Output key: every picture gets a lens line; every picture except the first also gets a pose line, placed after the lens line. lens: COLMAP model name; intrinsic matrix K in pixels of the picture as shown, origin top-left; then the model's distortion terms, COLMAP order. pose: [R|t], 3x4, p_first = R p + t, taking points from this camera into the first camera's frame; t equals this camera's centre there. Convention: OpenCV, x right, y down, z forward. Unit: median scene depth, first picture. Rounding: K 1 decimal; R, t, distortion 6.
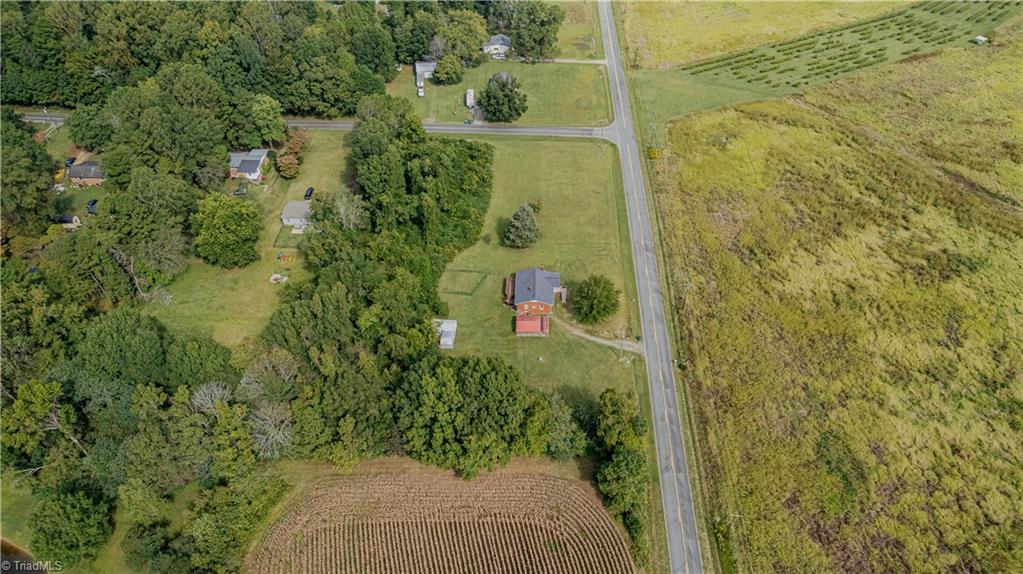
lens RADIAL K [[656.8, 0, 511.5], [0, 656.8, 287.0], [0, 0, 1]] dist [-0.079280, 0.072780]
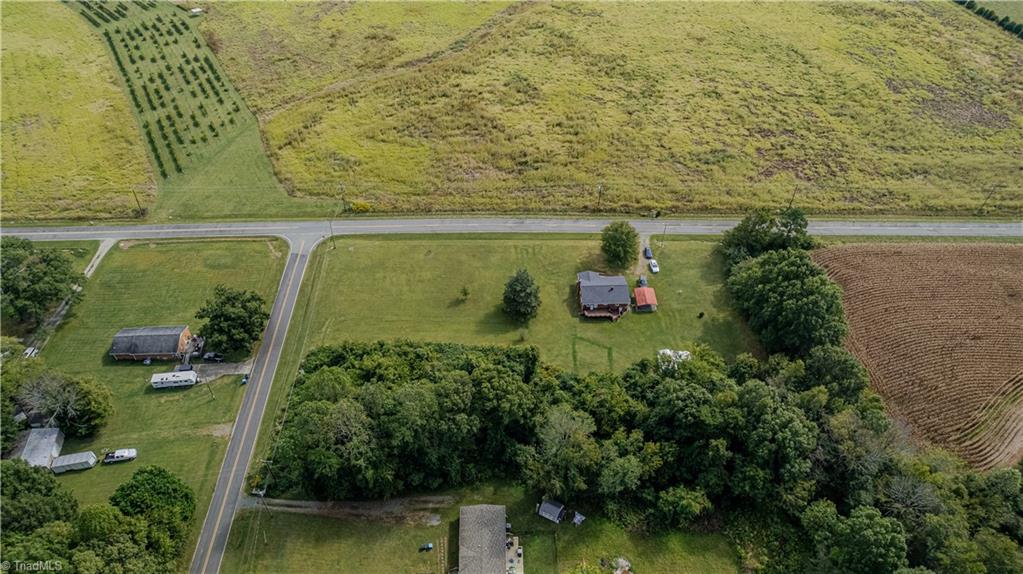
lens RADIAL K [[656.8, 0, 511.5], [0, 656.8, 287.0], [0, 0, 1]] dist [-0.079280, 0.072780]
pose [[-0.078394, -0.690056, 0.719498, -0.621958], [0.690051, 0.483322, 0.538729, -0.591295], [-0.719502, 0.538724, 0.438284, 0.626495]]
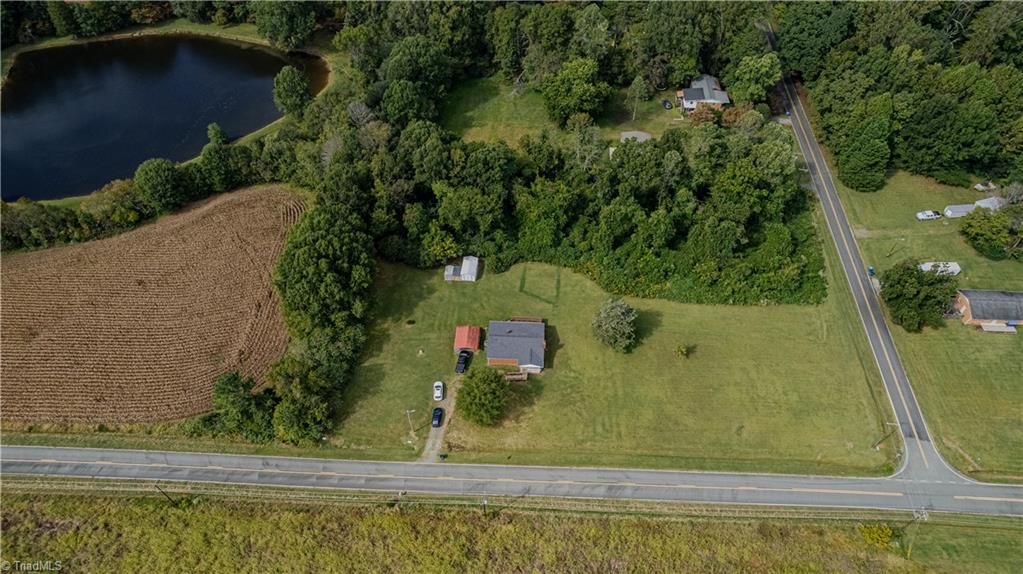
lens RADIAL K [[656.8, 0, 511.5], [0, 656.8, 287.0], [0, 0, 1]] dist [-0.079280, 0.072780]
pose [[-0.007723, 0.771239, -0.636498, 0.486205], [-0.693811, 0.454247, 0.558825, -0.464944], [0.720115, 0.445925, 0.531587, 0.489270]]
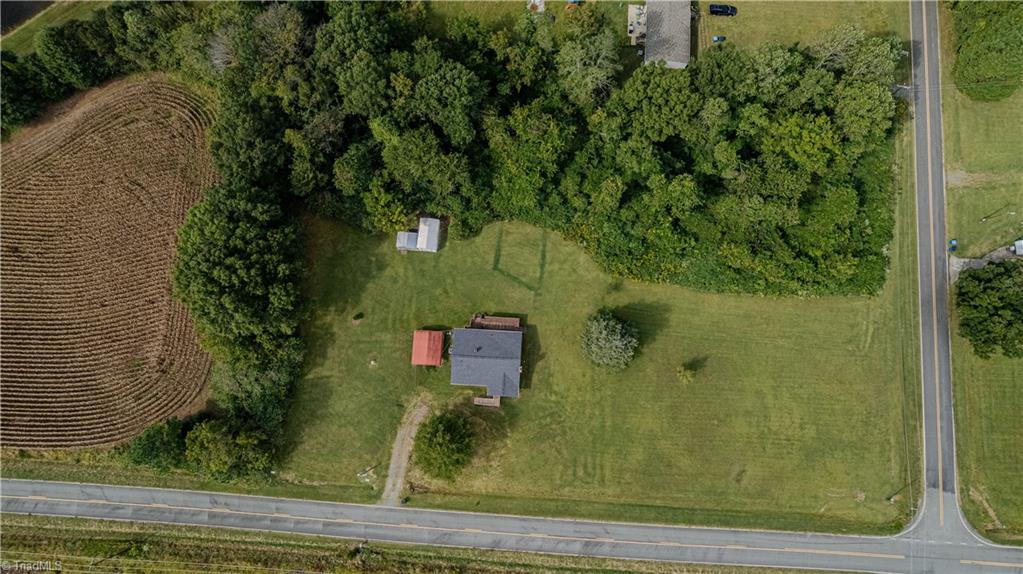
lens RADIAL K [[656.8, 0, 511.5], [0, 656.8, 287.0], [0, 0, 1]] dist [-0.079280, 0.072780]
pose [[-0.012522, 0.989408, -0.144622, 0.056836], [-0.685256, 0.096838, 0.721836, -0.487542], [0.728195, 0.108142, 0.676785, 0.515589]]
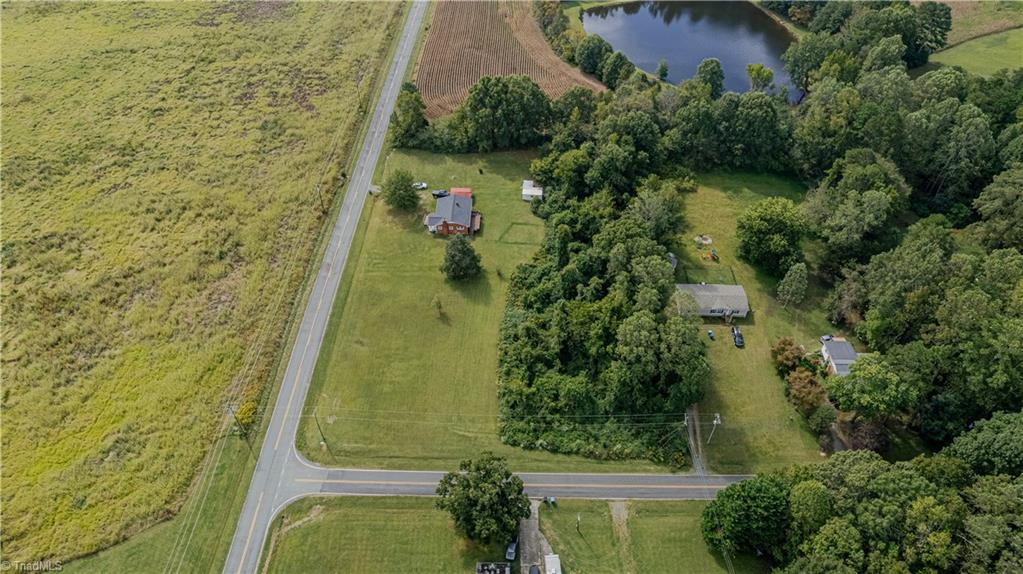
lens RADIAL K [[656.8, 0, 511.5], [0, 656.8, 287.0], [0, 0, 1]] dist [-0.079280, 0.072780]
pose [[-0.999722, 0.016687, -0.016644, -0.038848], [-0.016522, 0.007446, 0.999836, -1.019169], [0.016808, 0.999833, -0.007168, 1.067201]]
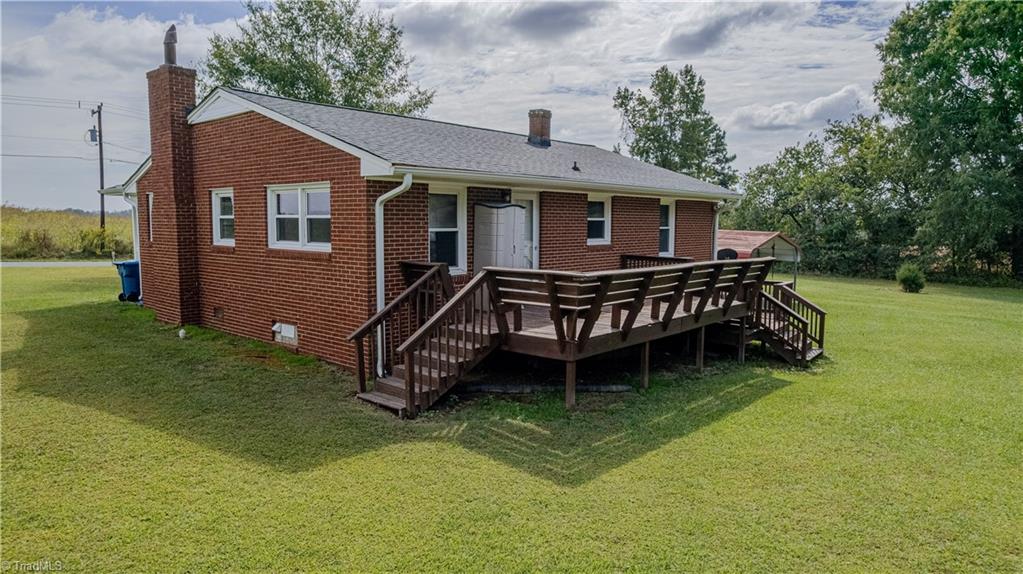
lens RADIAL K [[656.8, 0, 511.5], [0, 656.8, 287.0], [0, 0, 1]] dist [-0.079280, 0.072780]
pose [[-0.788734, -0.071577, 0.610554, -0.028545], [0.419066, 0.664048, 0.619212, -0.041692], [-0.449759, 0.744256, -0.493762, 0.992799]]
